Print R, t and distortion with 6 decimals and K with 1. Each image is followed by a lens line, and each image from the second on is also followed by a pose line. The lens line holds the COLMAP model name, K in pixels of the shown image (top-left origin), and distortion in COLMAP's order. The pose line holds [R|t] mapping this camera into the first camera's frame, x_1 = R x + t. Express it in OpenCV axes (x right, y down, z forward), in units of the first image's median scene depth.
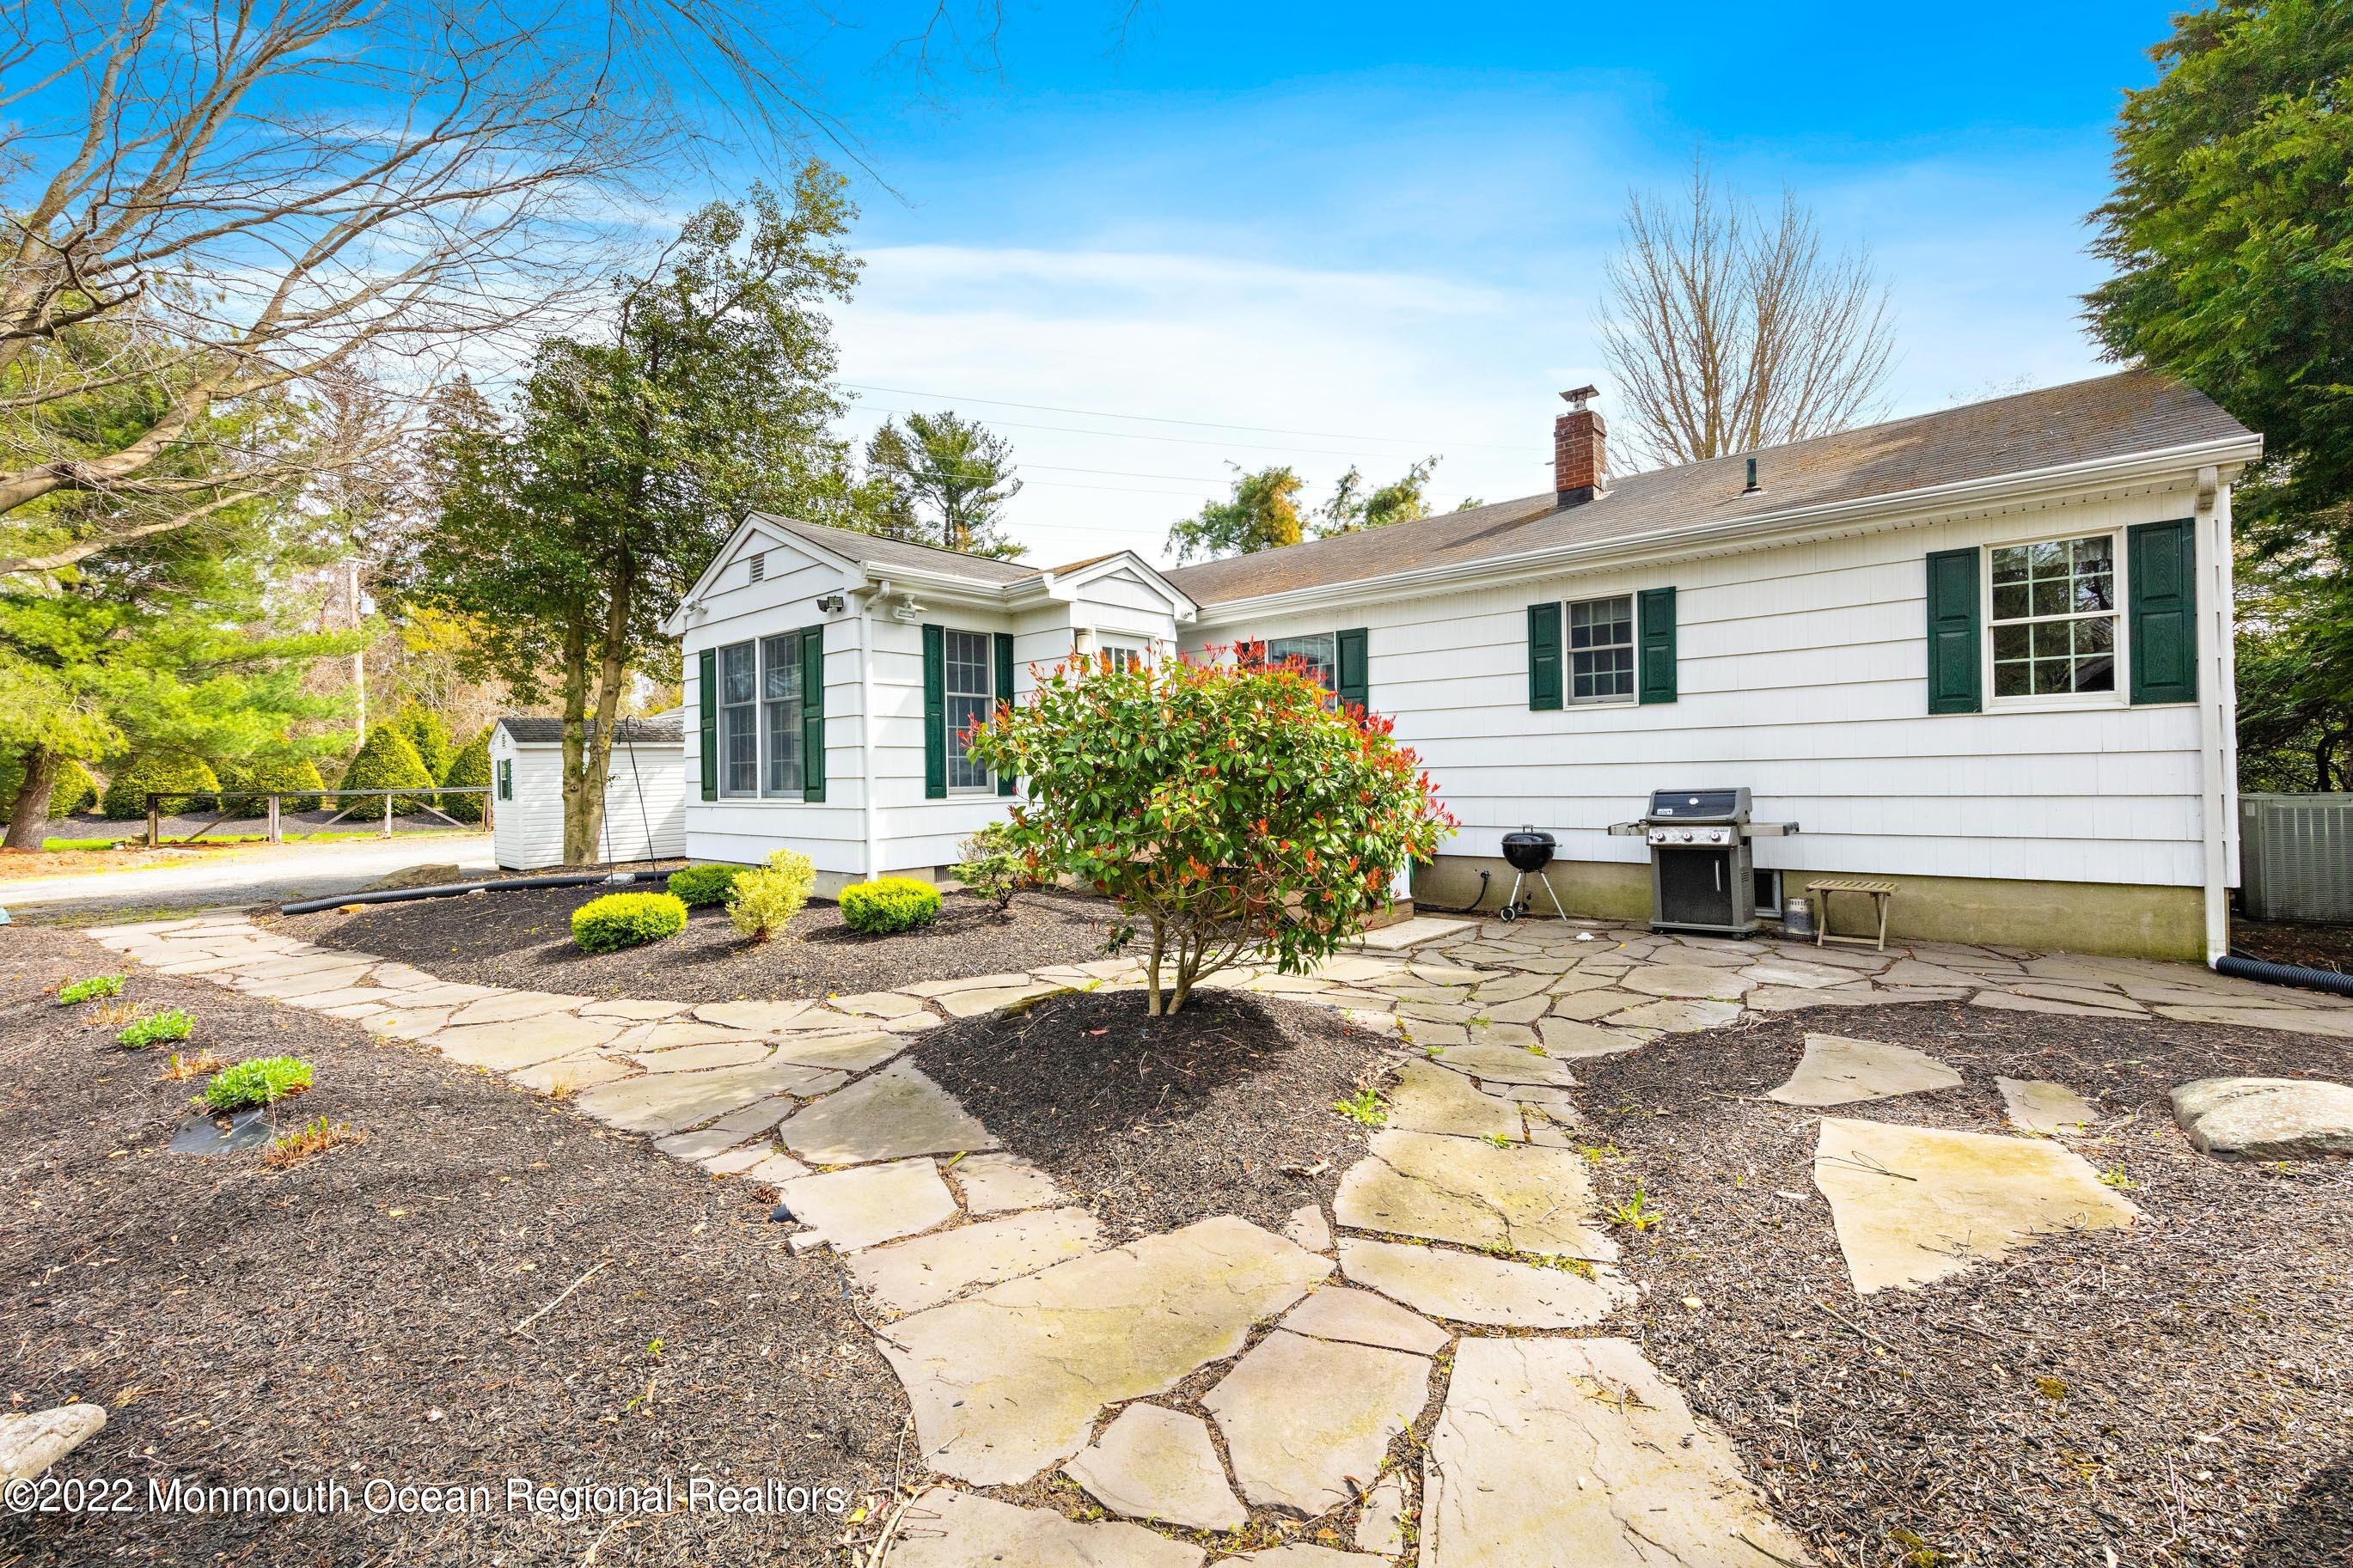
lens RADIAL K [[939.3, 0, 1205.0], [0, 939.3, 782.7], [0, 0, 1]] dist [0.002192, 0.000107]
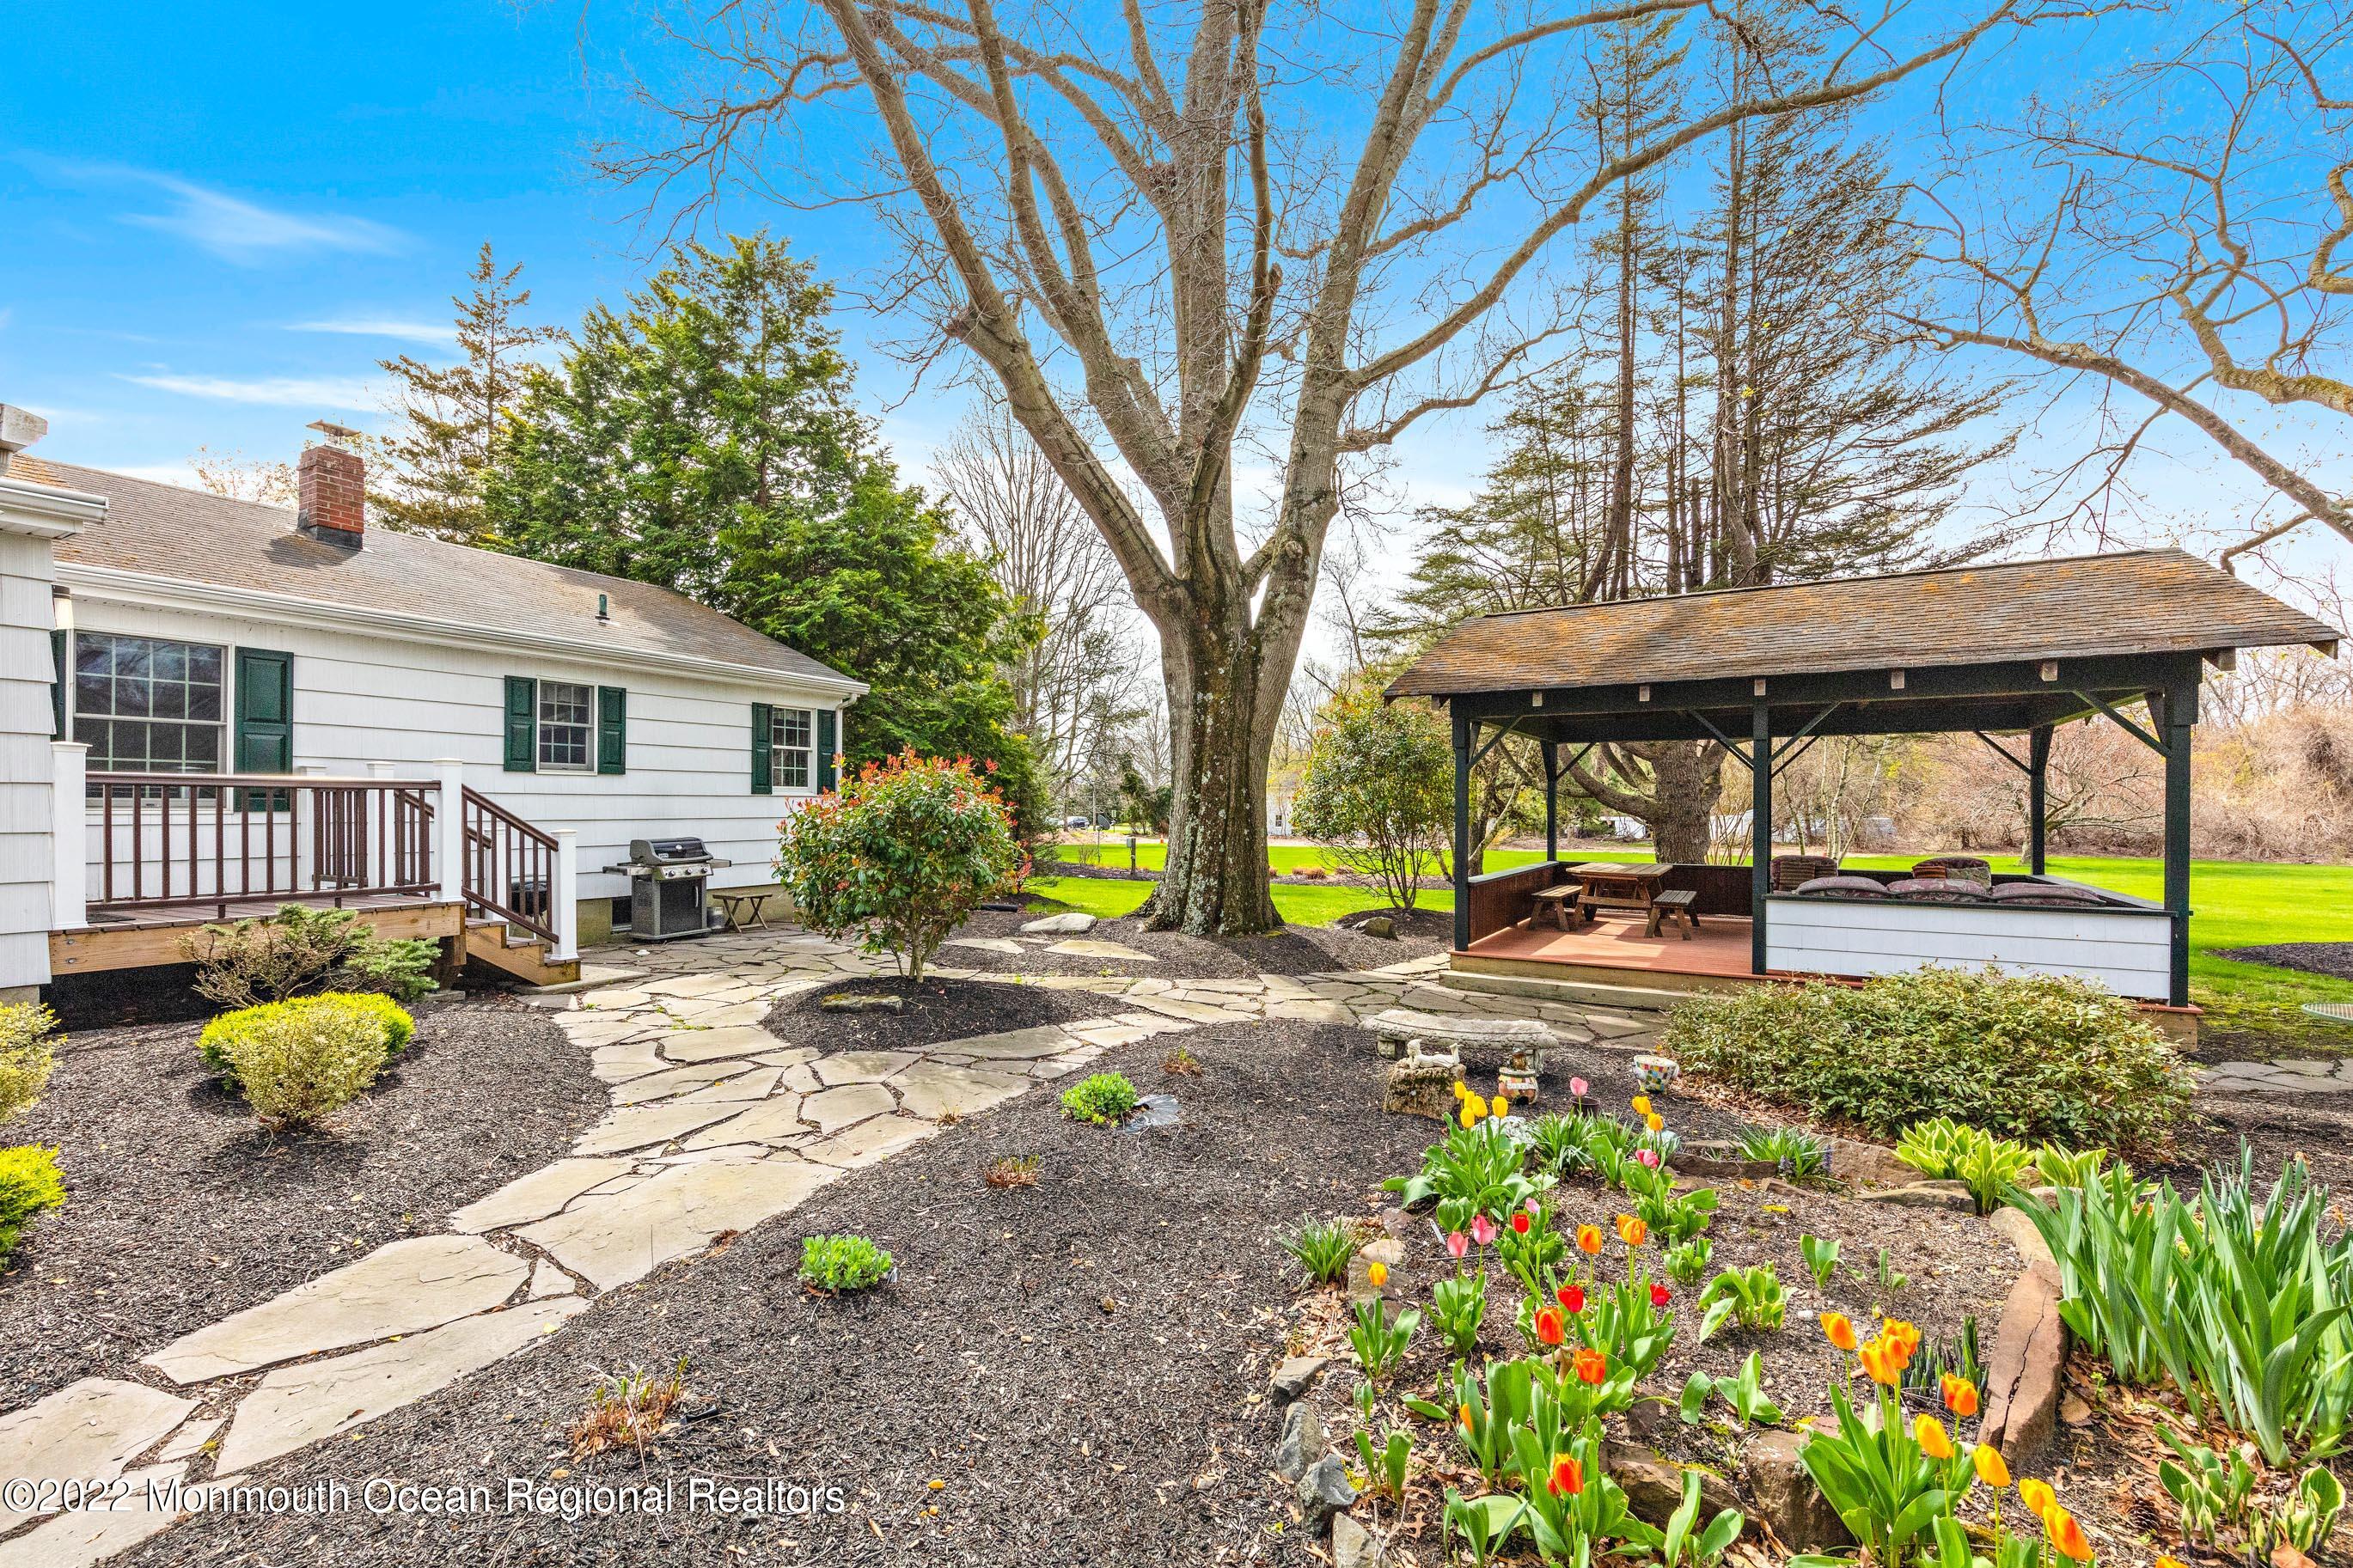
lens RADIAL K [[979.2, 0, 1179.7], [0, 979.2, 783.0], [0, 0, 1]] dist [-0.000483, -0.000117]
pose [[-0.222844, 0.037687, 0.974125, -1.112068], [0.013103, 0.999278, -0.035663, -0.015200], [-0.974766, 0.004816, -0.223177, 0.586256]]
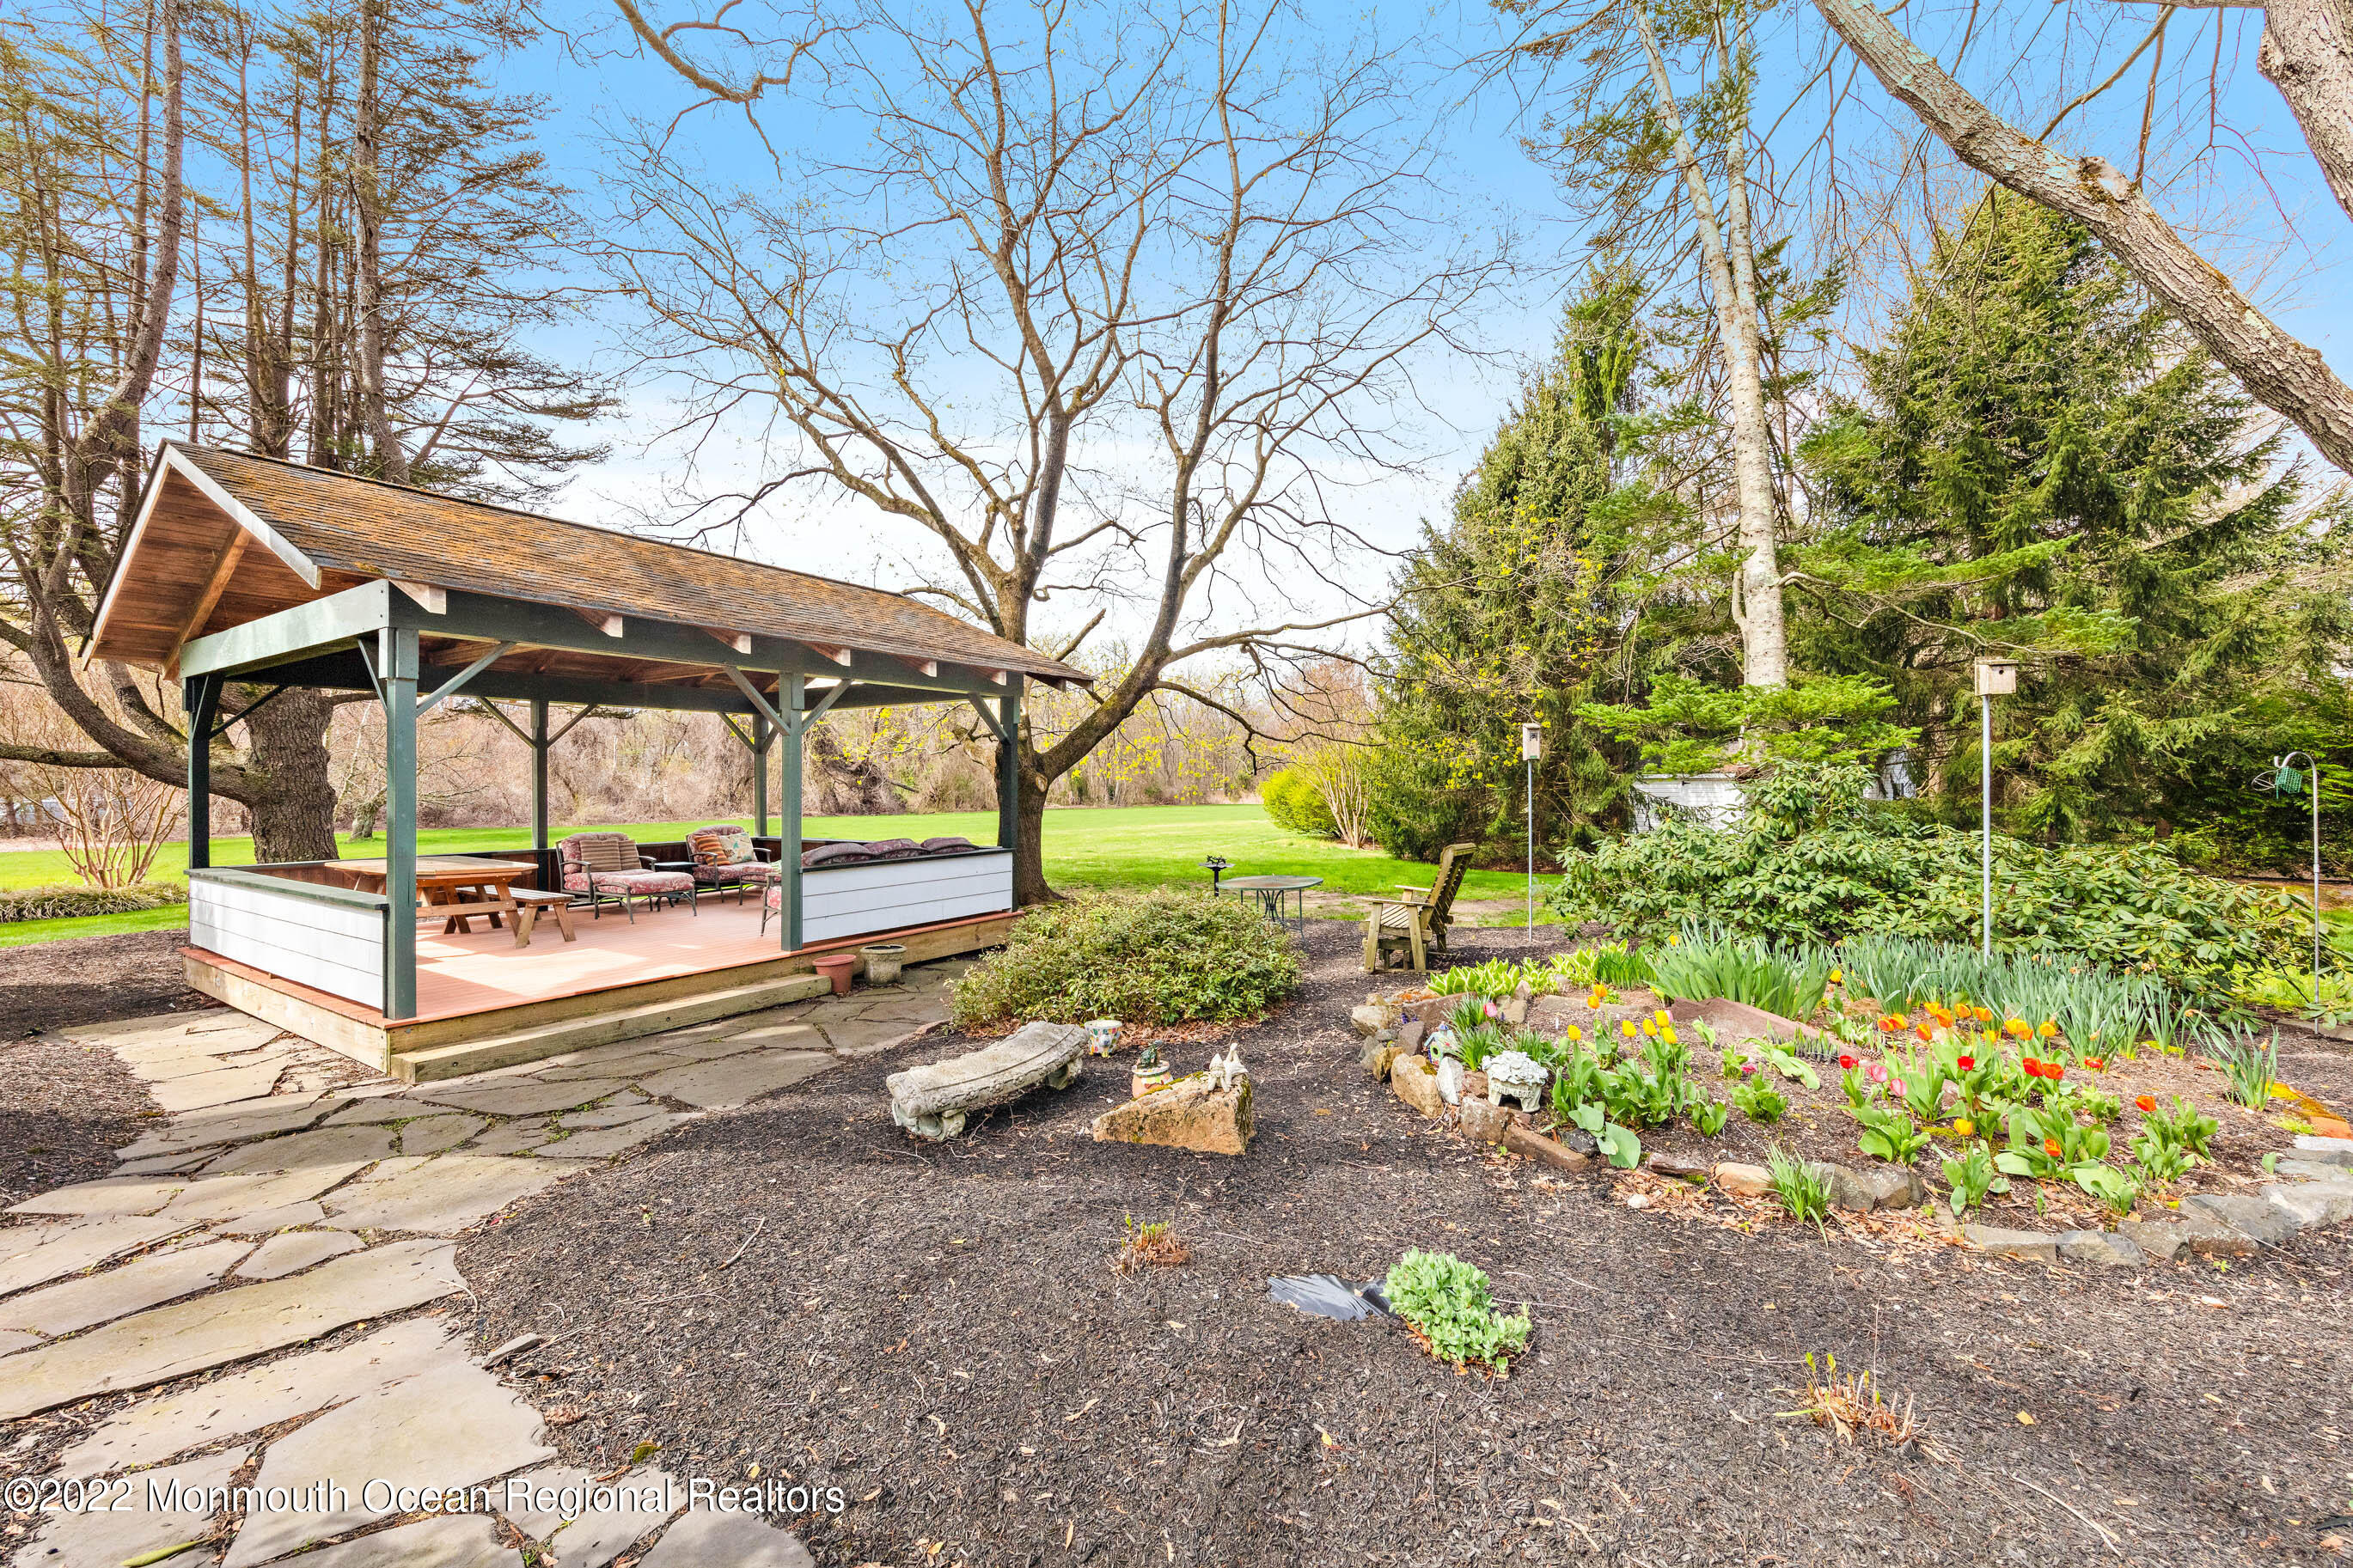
lens RADIAL K [[923.8, 0, 1177.2], [0, 923.8, 772.9], [0, 0, 1]] dist [0.000281, -0.000123]
pose [[-0.988173, 0.023062, -0.151598, -0.363802], [0.022689, 0.999734, 0.004193, -0.016637], [0.151654, 0.000704, -0.988433, 0.772613]]
